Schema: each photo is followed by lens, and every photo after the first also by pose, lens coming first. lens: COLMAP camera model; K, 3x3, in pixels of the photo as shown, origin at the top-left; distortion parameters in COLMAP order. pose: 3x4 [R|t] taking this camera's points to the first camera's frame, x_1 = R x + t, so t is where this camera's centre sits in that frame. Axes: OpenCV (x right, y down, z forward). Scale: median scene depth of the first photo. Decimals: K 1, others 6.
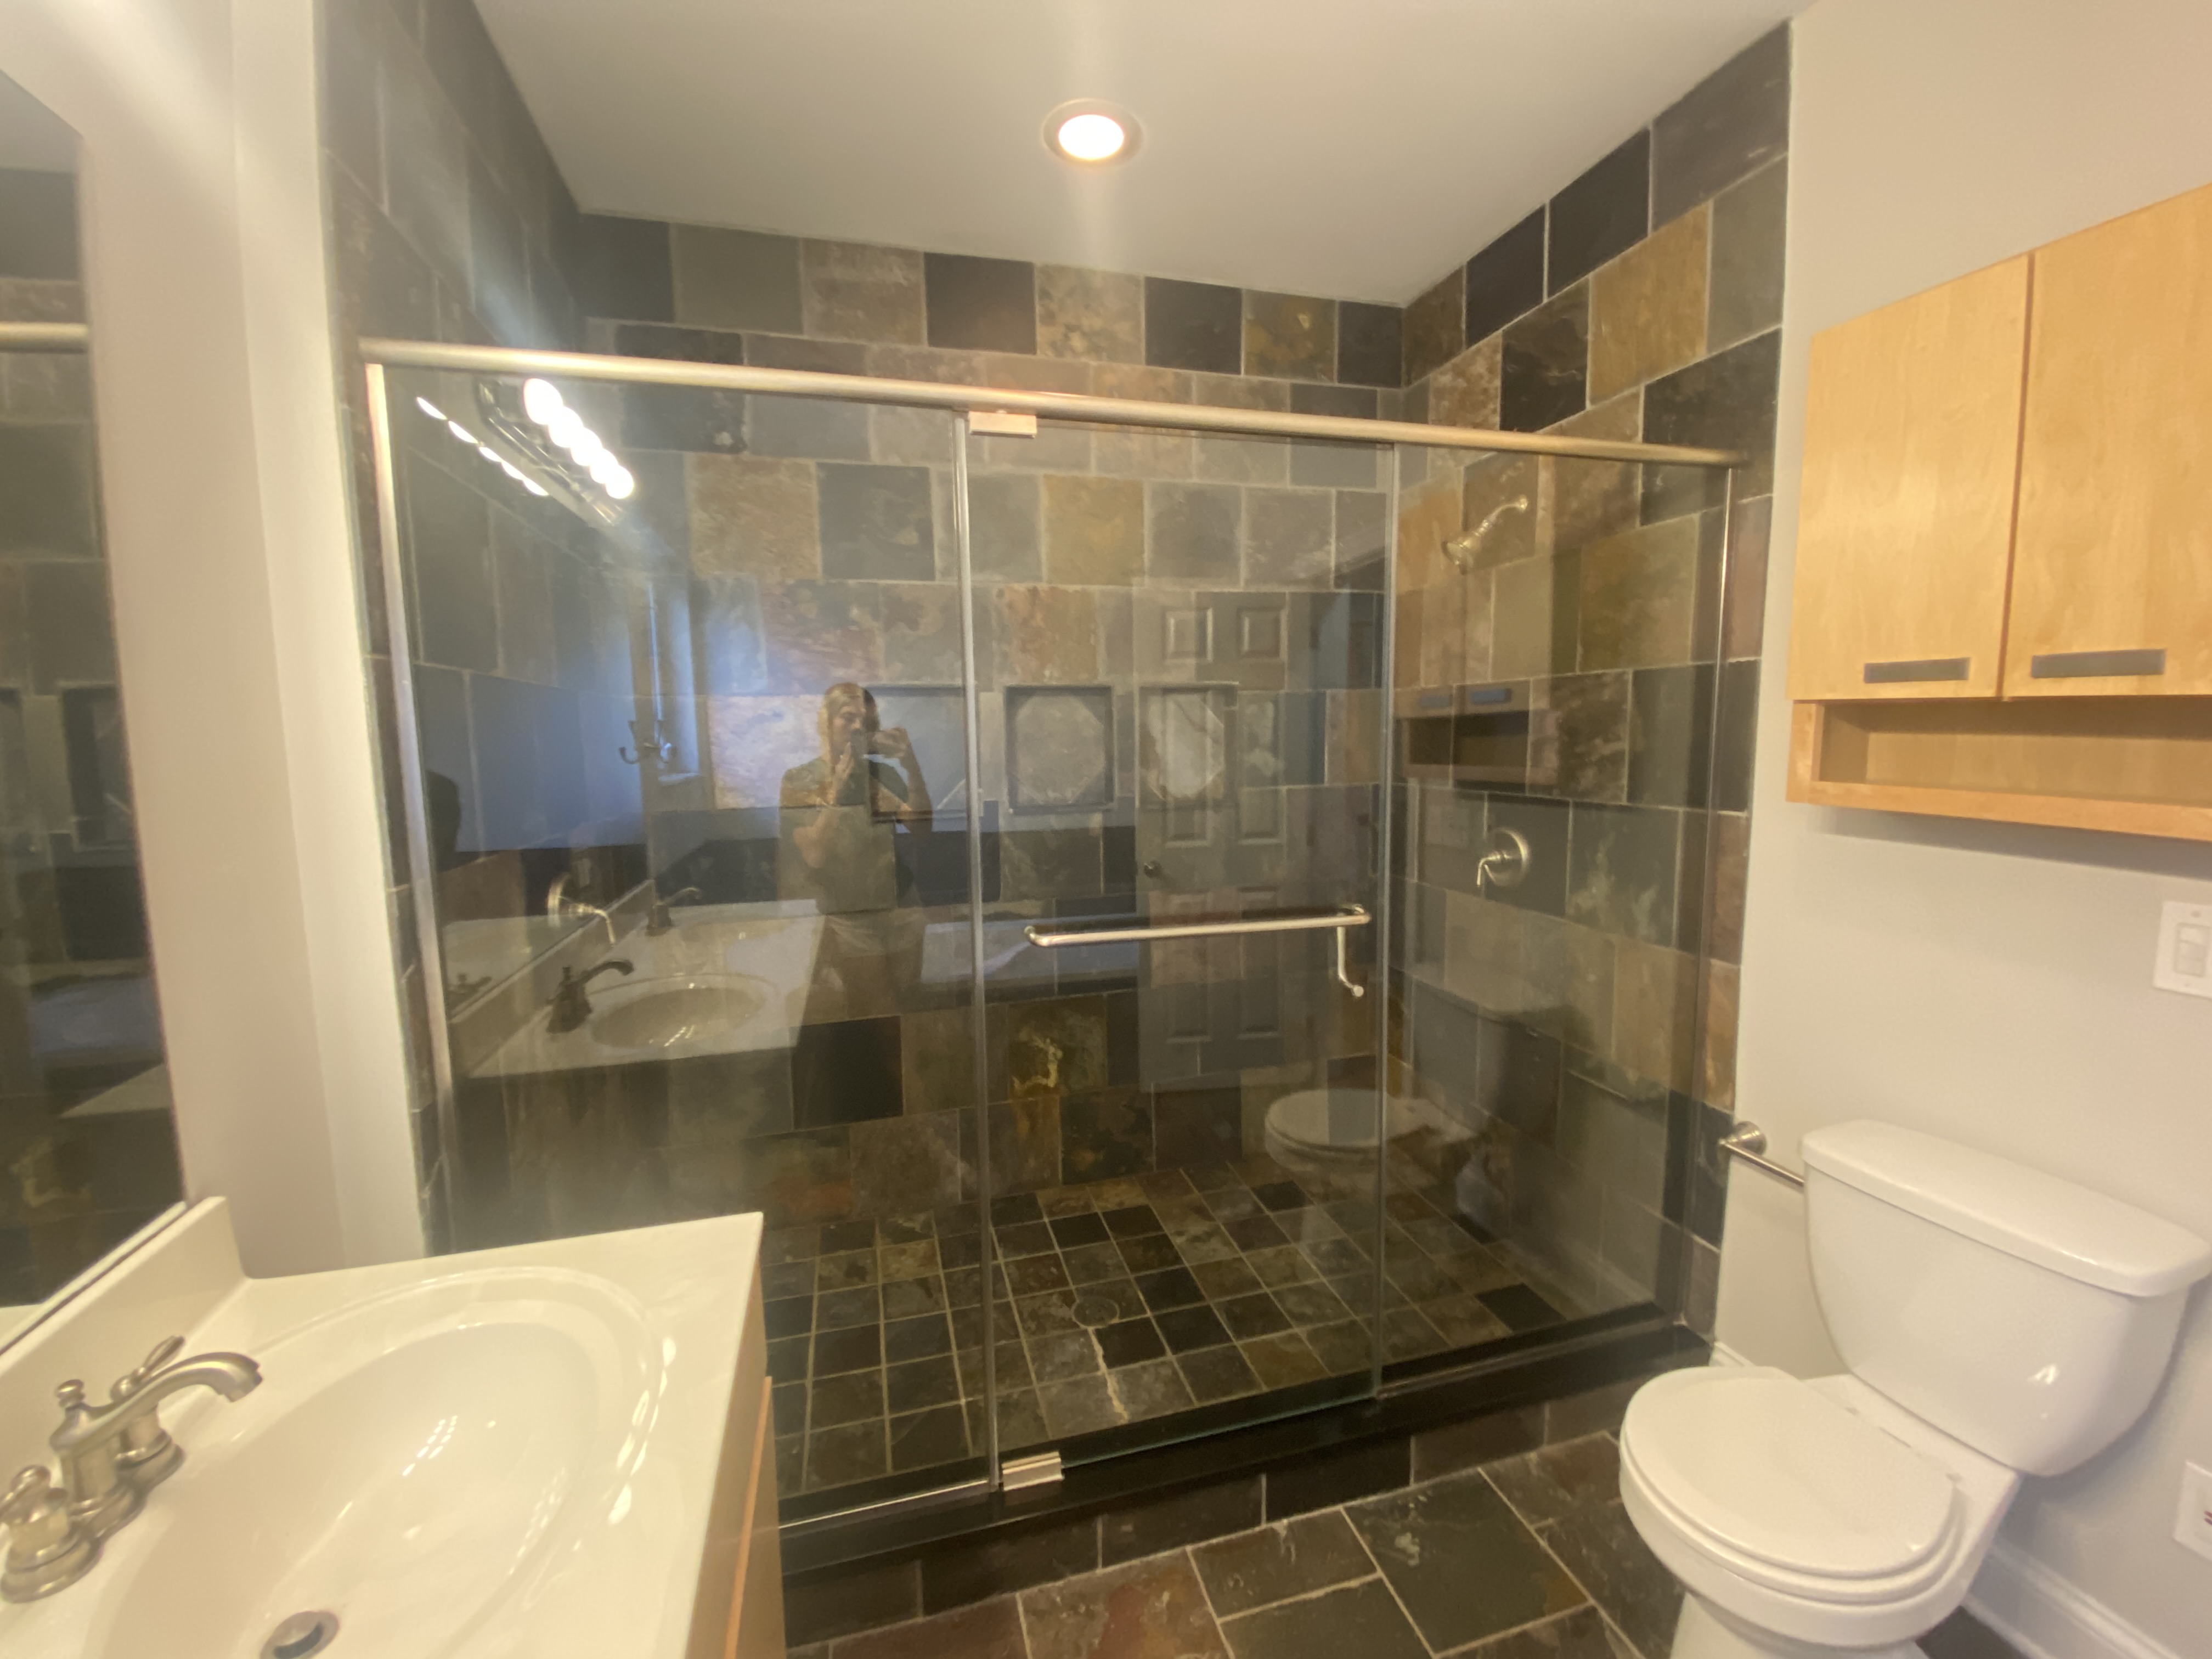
lens RADIAL K [[894.8, 0, 1099.3], [0, 894.8, 834.0], [0, 0, 1]] dist [0.047823, -0.034285]
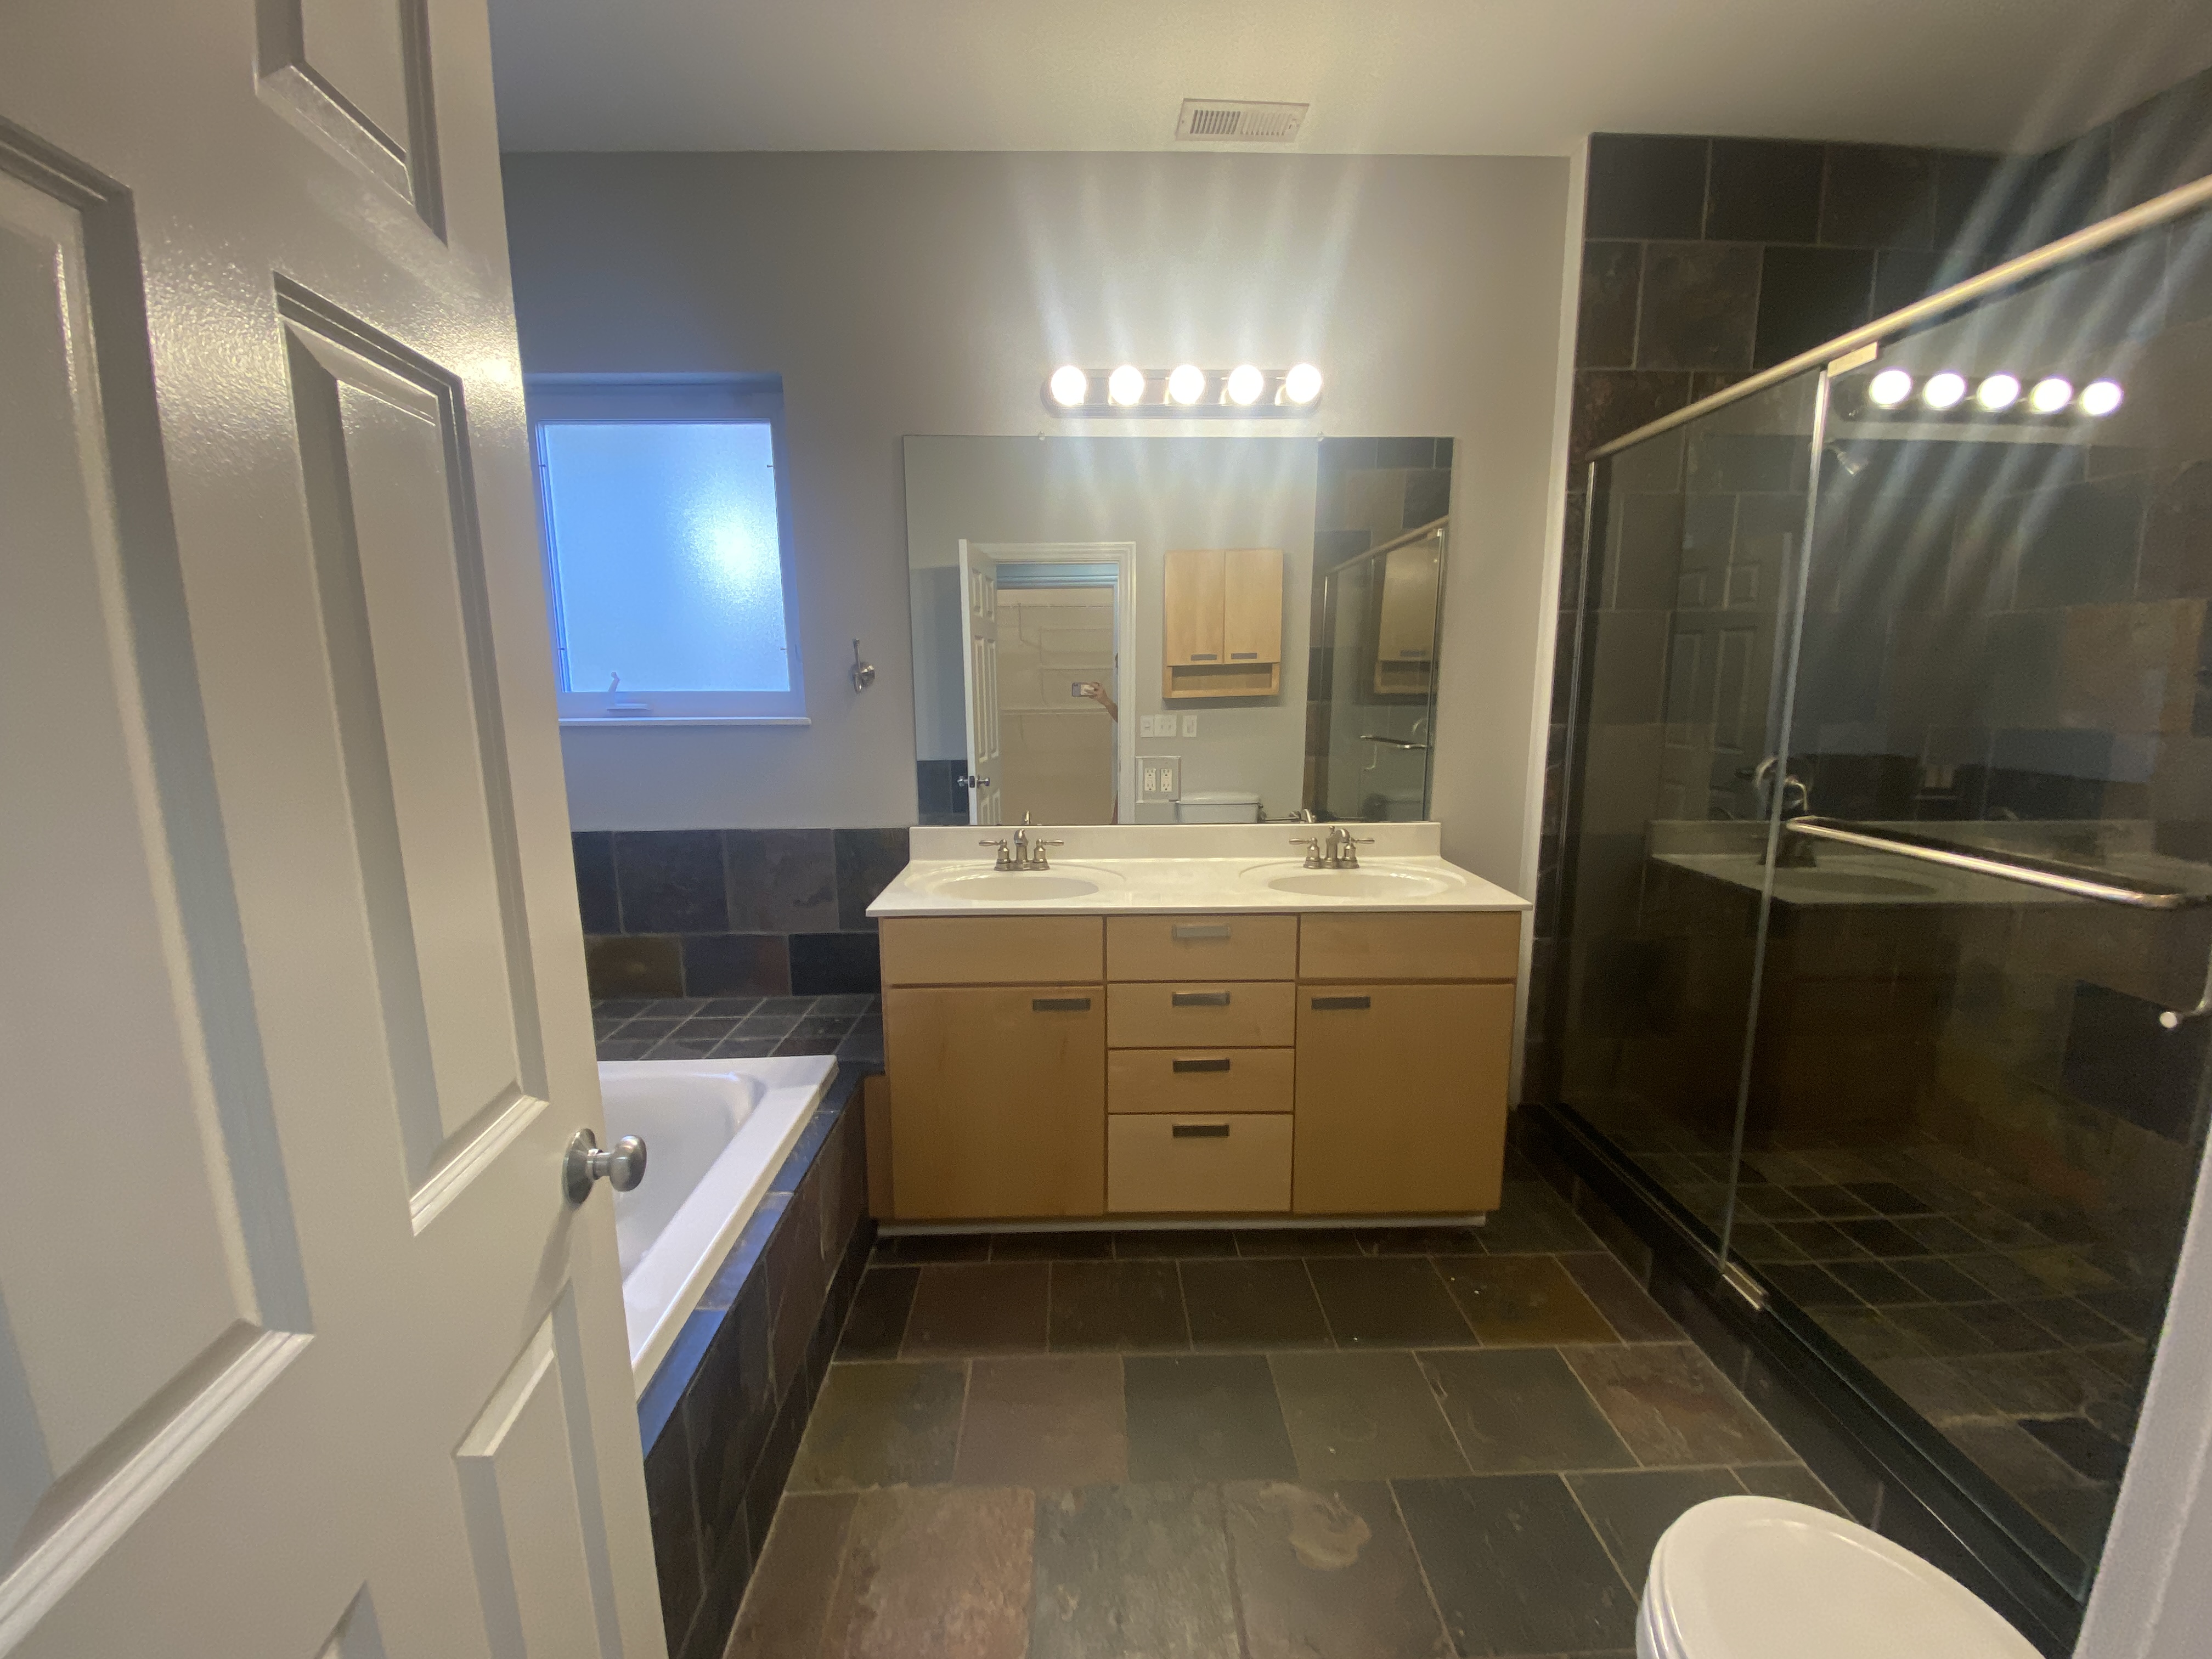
lens RADIAL K [[894.8, 0, 1099.3], [0, 894.8, 834.0], [0, 0, 1]] dist [0.047823, -0.034285]
pose [[-0.242928, 0.180782, -0.953050, 1.147250], [-0.104400, 0.971902, 0.210969, -0.018870], [0.964410, 0.150749, -0.217229, 0.375430]]
